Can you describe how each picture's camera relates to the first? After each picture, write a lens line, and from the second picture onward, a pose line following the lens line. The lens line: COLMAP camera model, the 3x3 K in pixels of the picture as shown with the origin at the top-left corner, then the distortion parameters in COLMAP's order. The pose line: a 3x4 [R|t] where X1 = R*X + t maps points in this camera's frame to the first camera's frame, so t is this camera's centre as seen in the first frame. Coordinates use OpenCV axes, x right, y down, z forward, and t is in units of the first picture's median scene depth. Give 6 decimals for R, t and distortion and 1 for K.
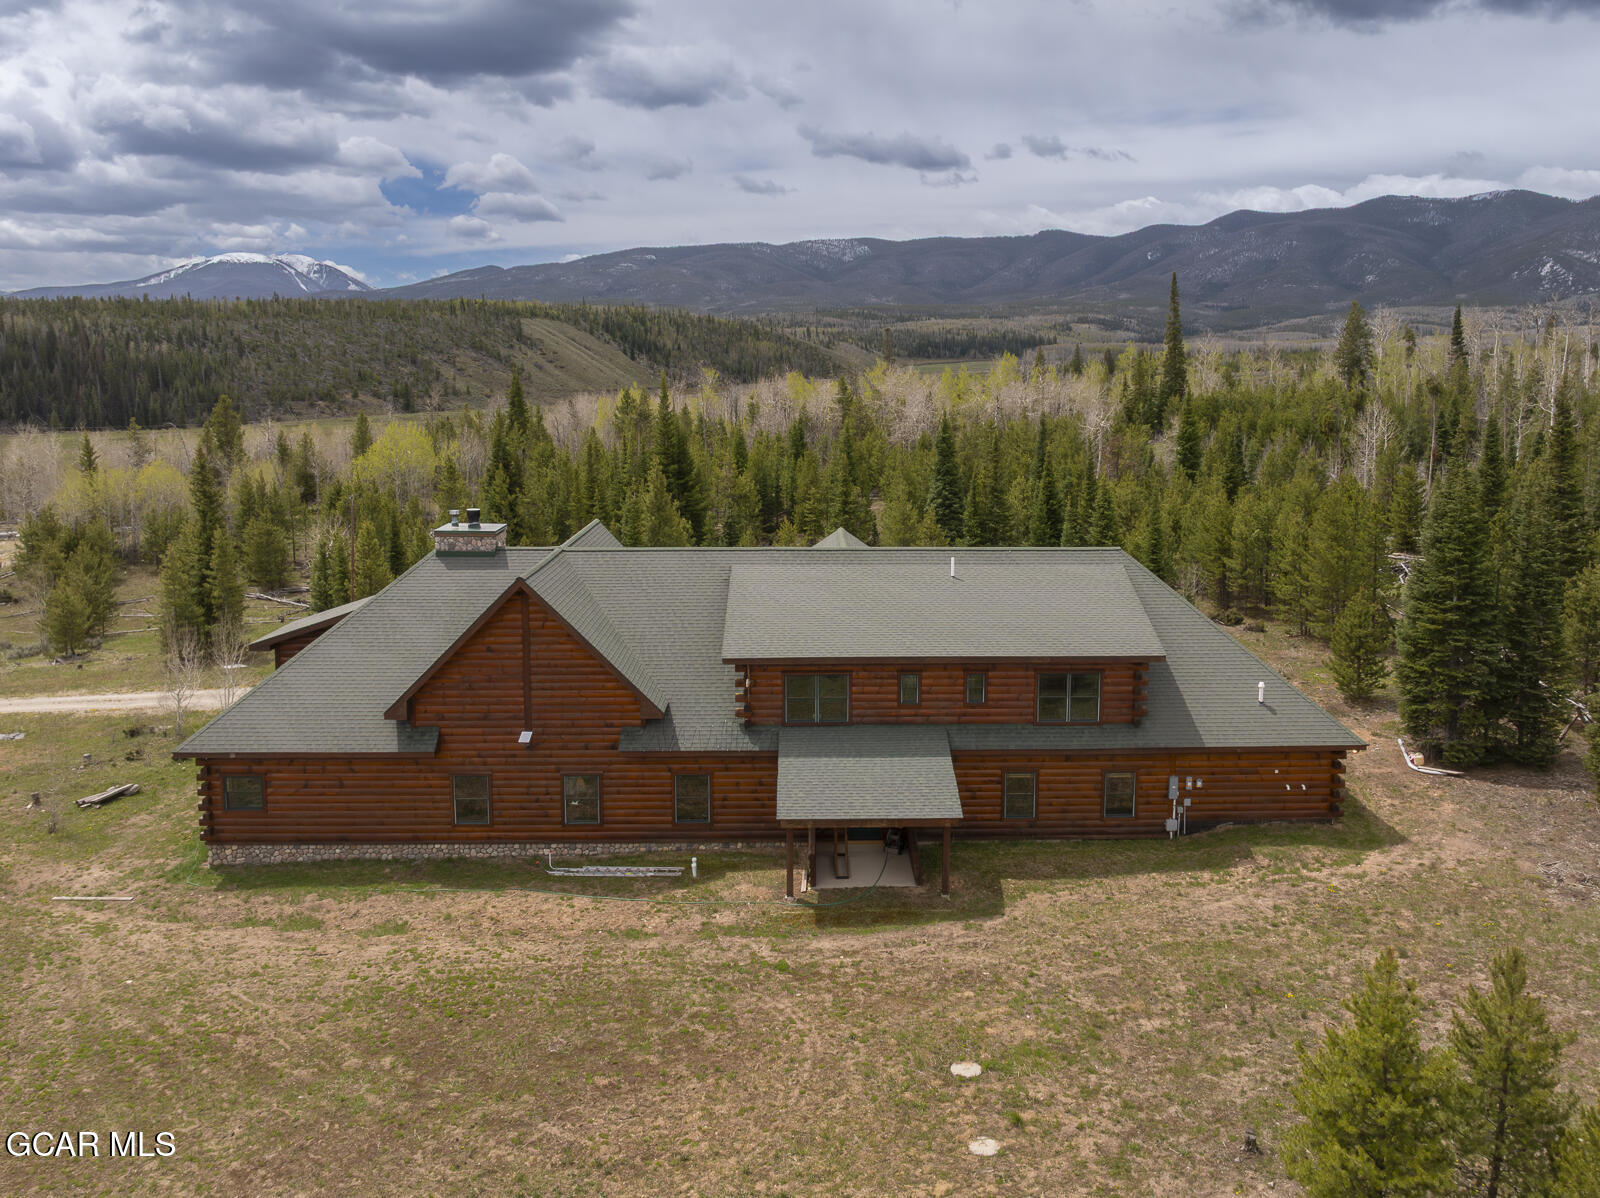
lens RADIAL K [[1289.4, 0, 831.3], [0, 1289.4, 560.7], [0, 0, 1]] dist [-0.035912, 0.013792]
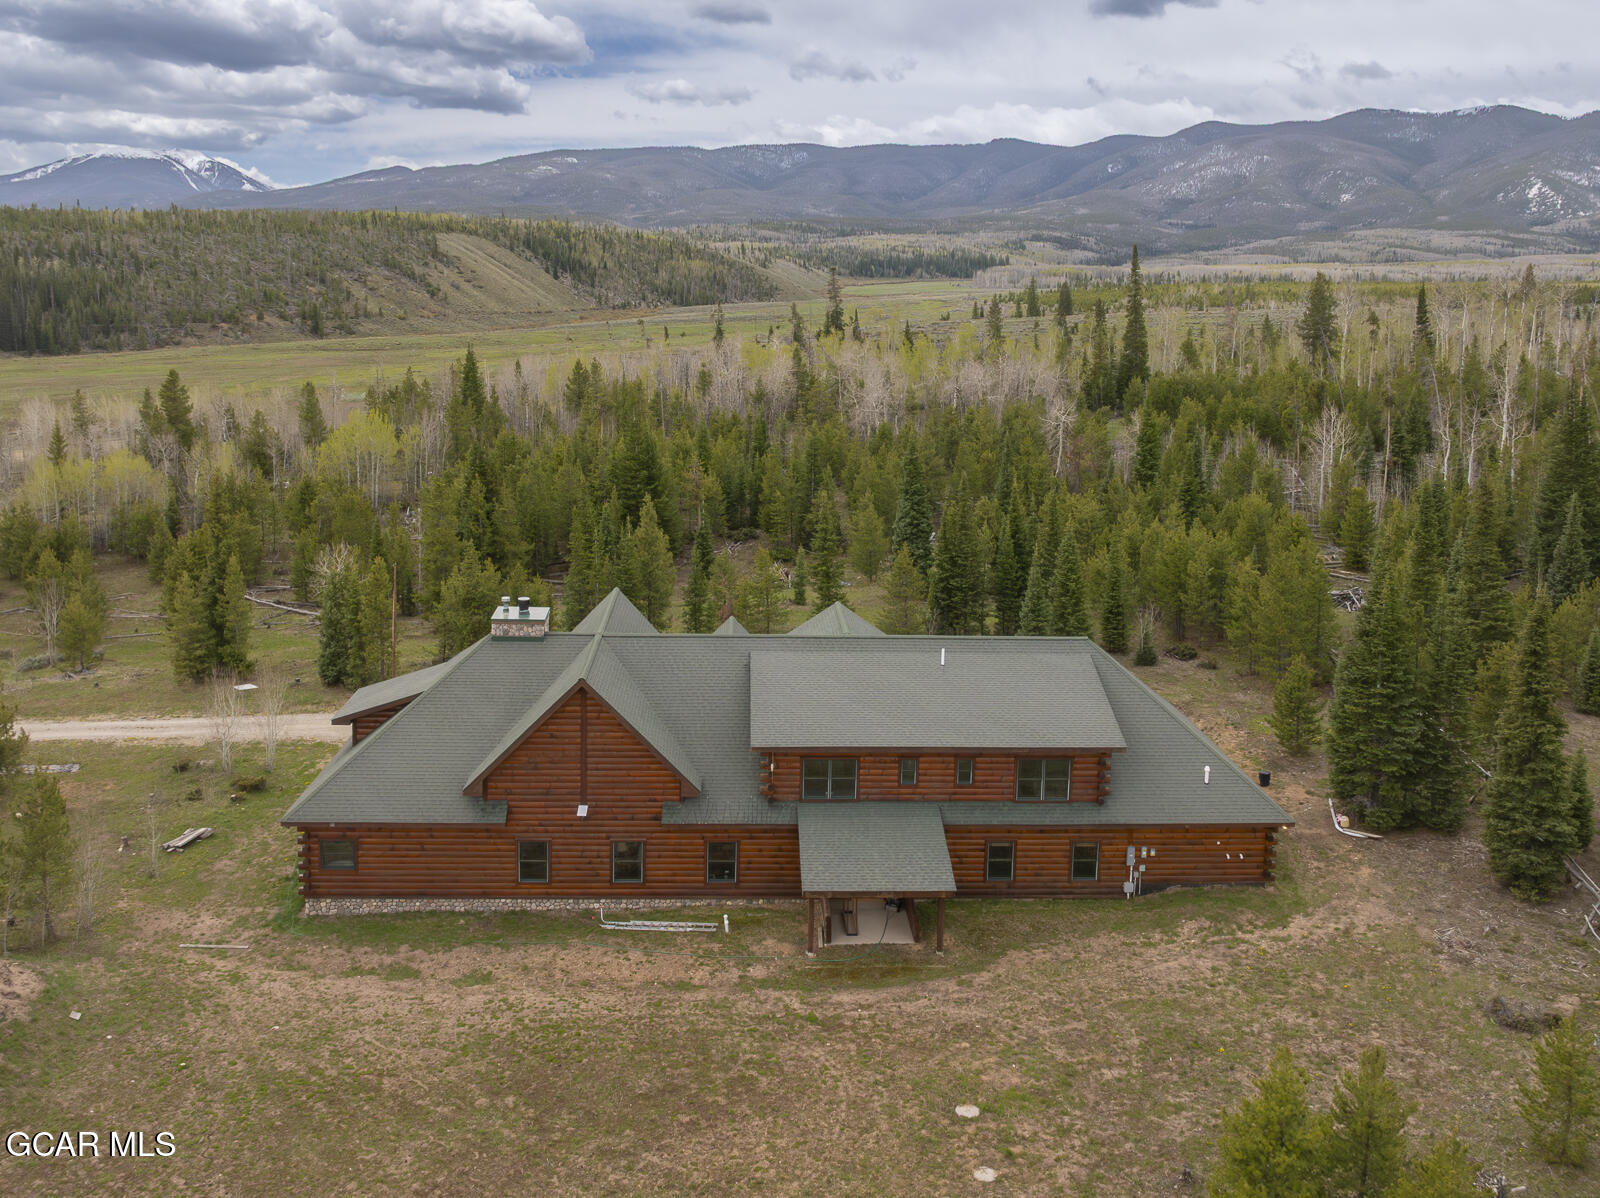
lens RADIAL K [[1382.0, 0, 776.3], [0, 1382.0, 510.0], [0, 0, 1]] dist [-0.023249, -0.003494]
pose [[0.999890, 0.011788, 0.008999, -0.078928], [-0.011900, 0.999851, 0.012532, -0.164088], [-0.008850, -0.012637, 0.999881, -0.274385]]
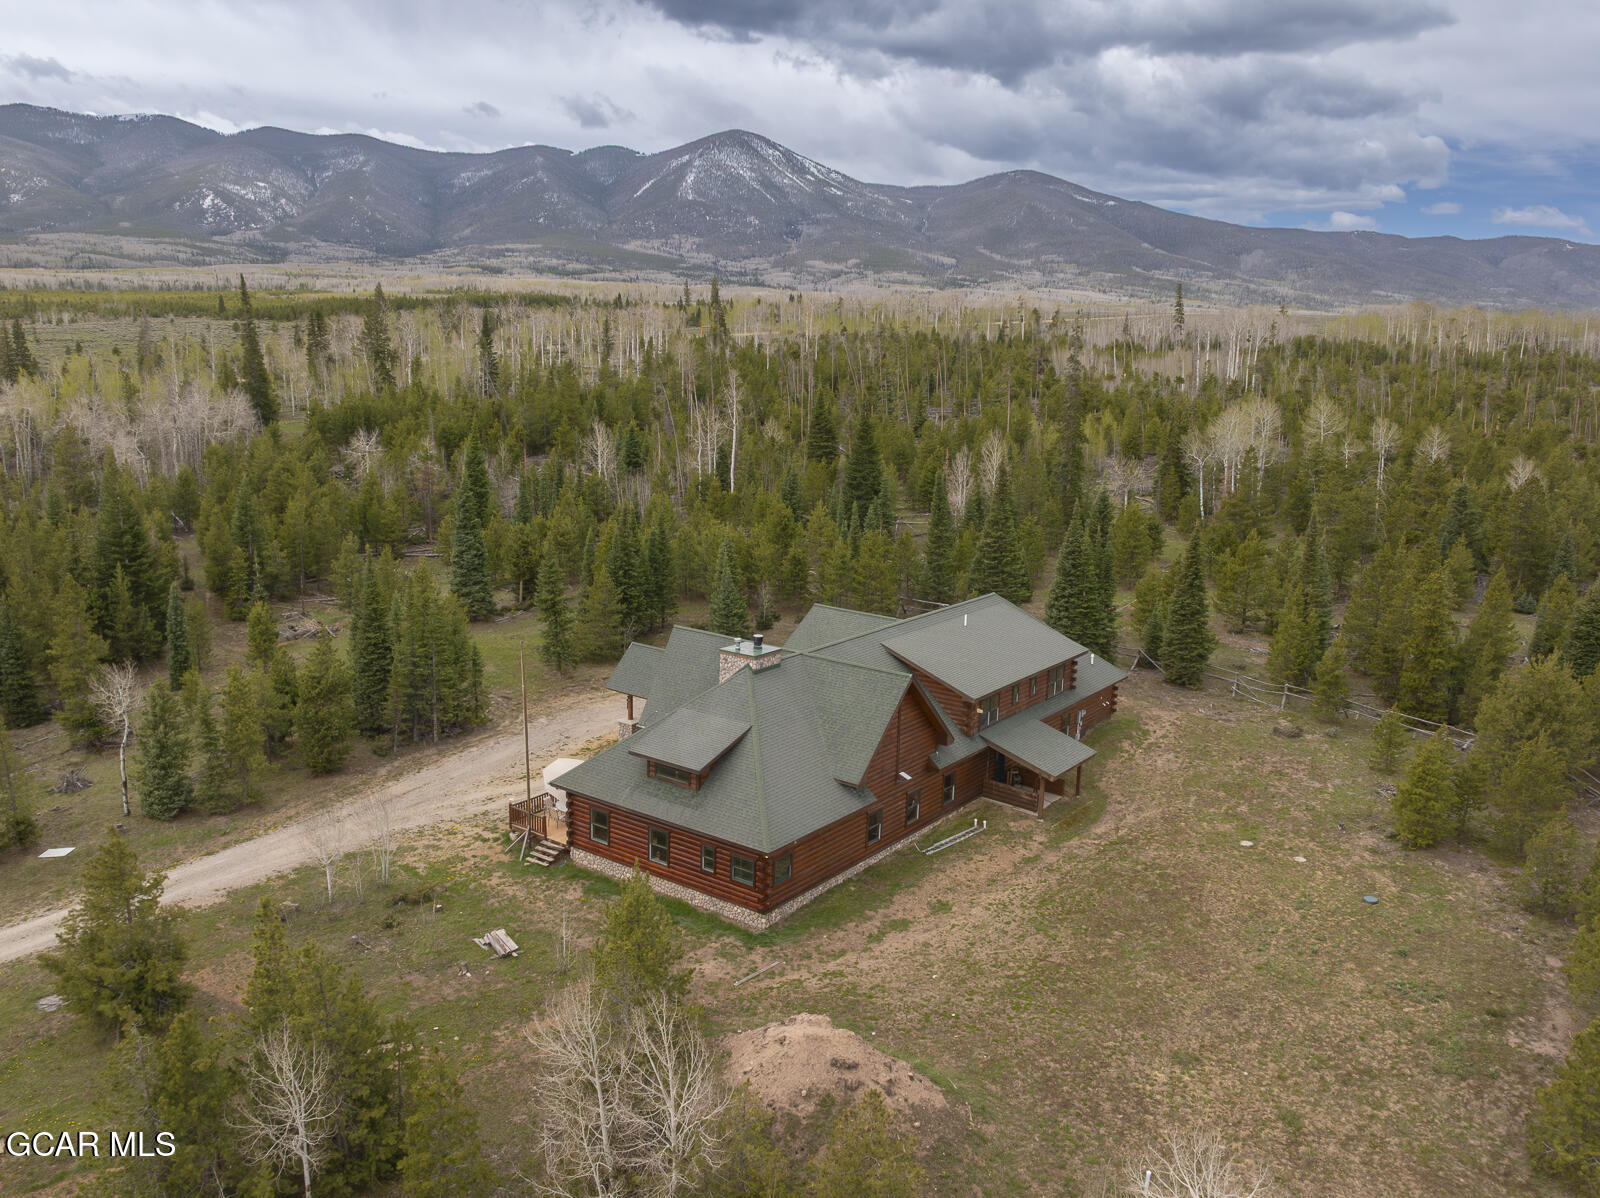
lens RADIAL K [[1333.7, 0, 766.8], [0, 1333.7, 643.1], [0, 0, 1]] dist [-0.013495, -0.000175]
pose [[0.627473, -0.173965, 0.758955, -1.606532], [0.094796, 0.984539, 0.147299, -0.283481], [-0.772846, -0.020480, 0.634263, 0.124272]]
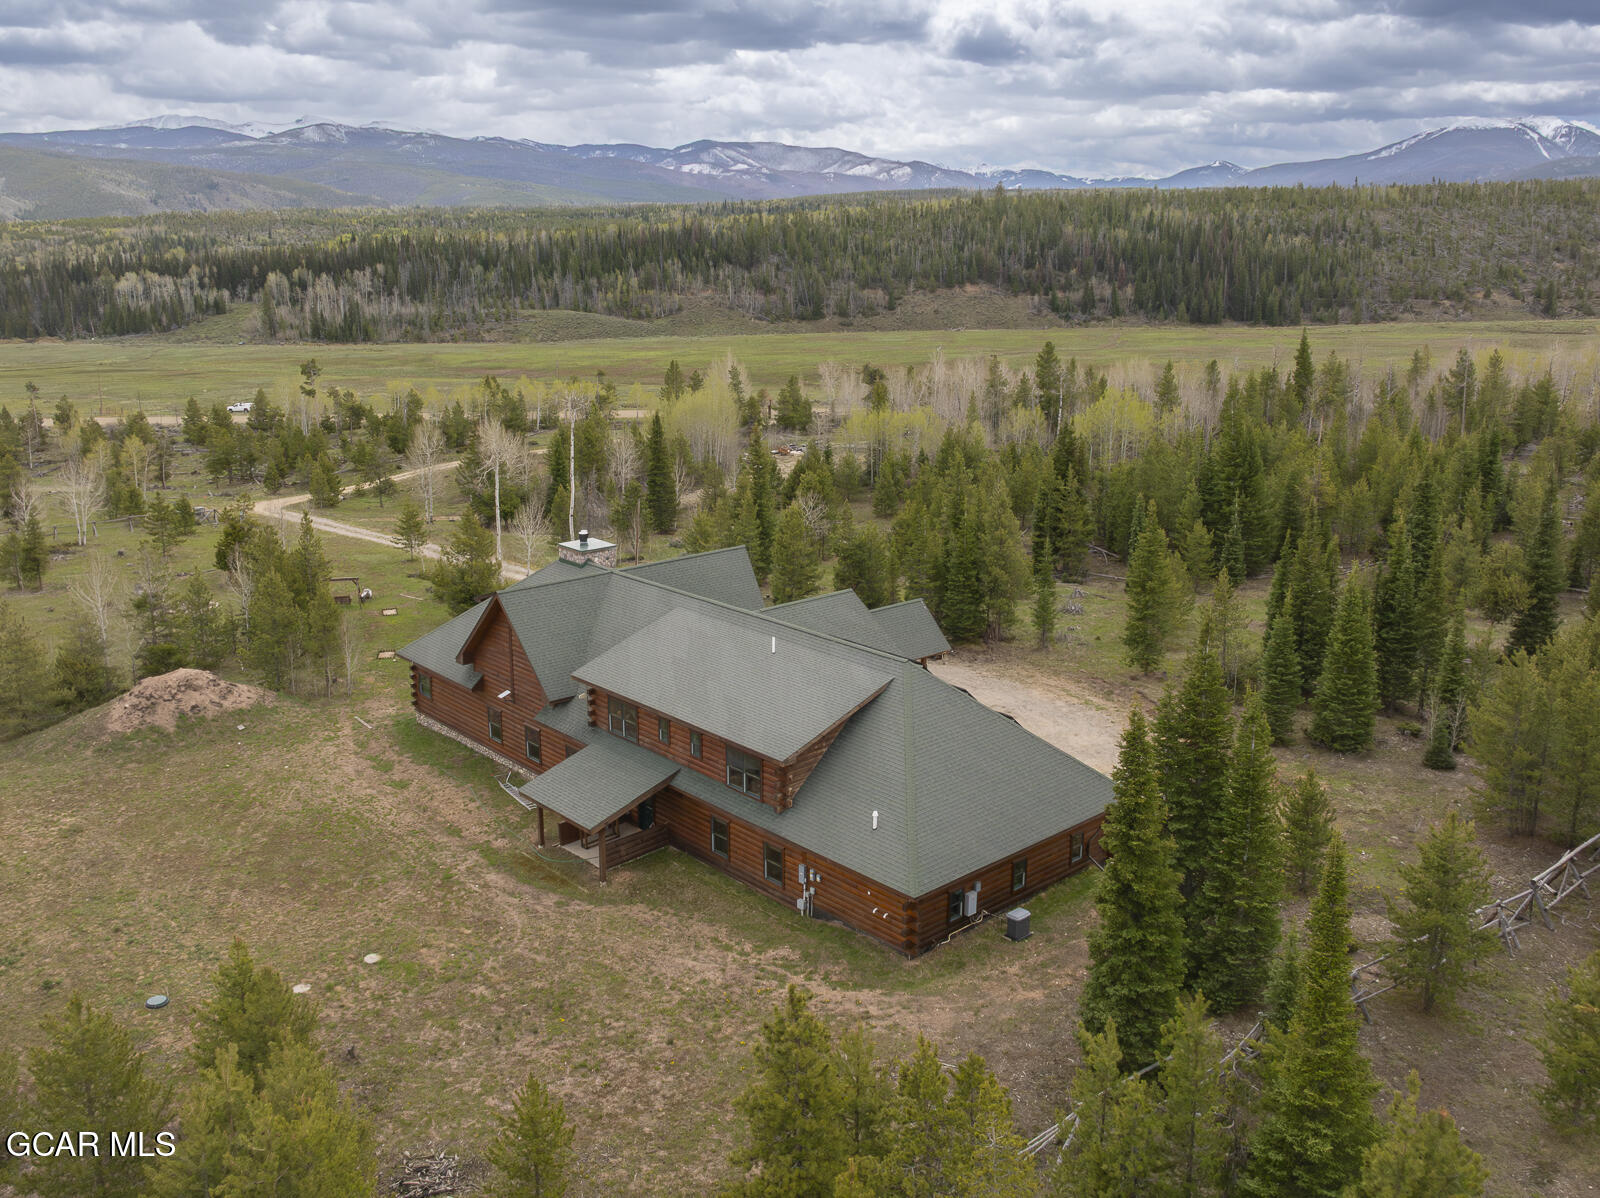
lens RADIAL K [[1348.0, 0, 811.6], [0, 1348.0, 602.0], [0, 0, 1]] dist [-0.056429, 0.074960]
pose [[0.661015, 0.194758, -0.724657, 1.187848], [-0.116006, 0.980643, 0.157739, -0.274421], [0.741351, -0.020203, 0.670813, 0.218079]]
